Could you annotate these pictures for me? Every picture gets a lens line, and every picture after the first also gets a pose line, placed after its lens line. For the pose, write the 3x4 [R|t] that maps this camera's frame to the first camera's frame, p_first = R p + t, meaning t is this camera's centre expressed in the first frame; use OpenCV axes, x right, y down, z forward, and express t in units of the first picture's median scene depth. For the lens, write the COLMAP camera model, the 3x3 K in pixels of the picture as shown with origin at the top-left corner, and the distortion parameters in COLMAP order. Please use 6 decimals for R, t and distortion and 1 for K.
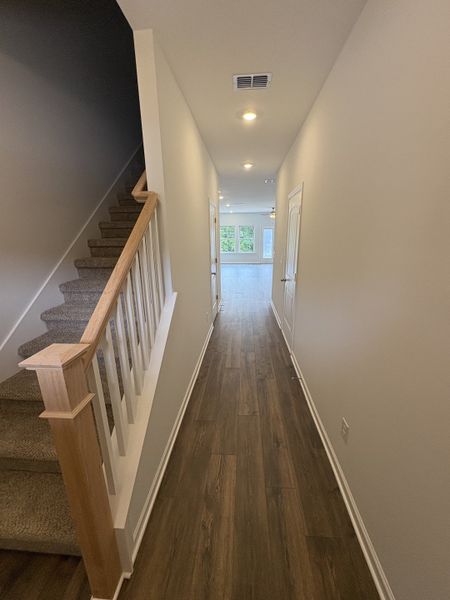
lens RADIAL K [[236.3, 0, 225.0], [0, 236.3, 300.0], [0, 0, 1]] dist [-0.000096, 0.000018]
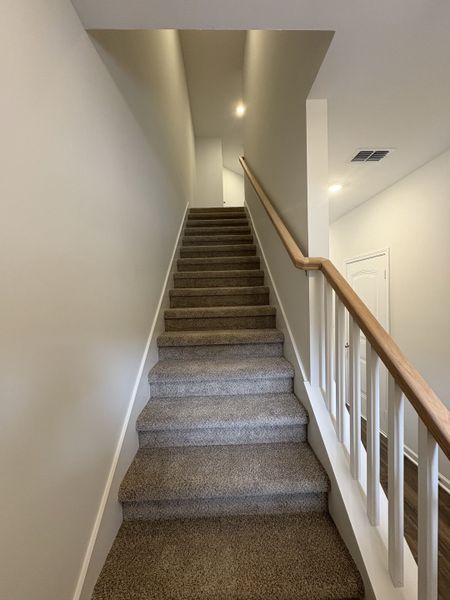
lens RADIAL K [[236.3, 0, 225.0], [0, 236.3, 300.0], [0, 0, 1]] dist [-0.000096, 0.000018]
pose [[0.993664, -0.022670, 0.110078, -0.501833], [0.048329, 0.970452, -0.236406, -0.095309], [-0.101467, 0.240228, 0.965399, 0.190615]]
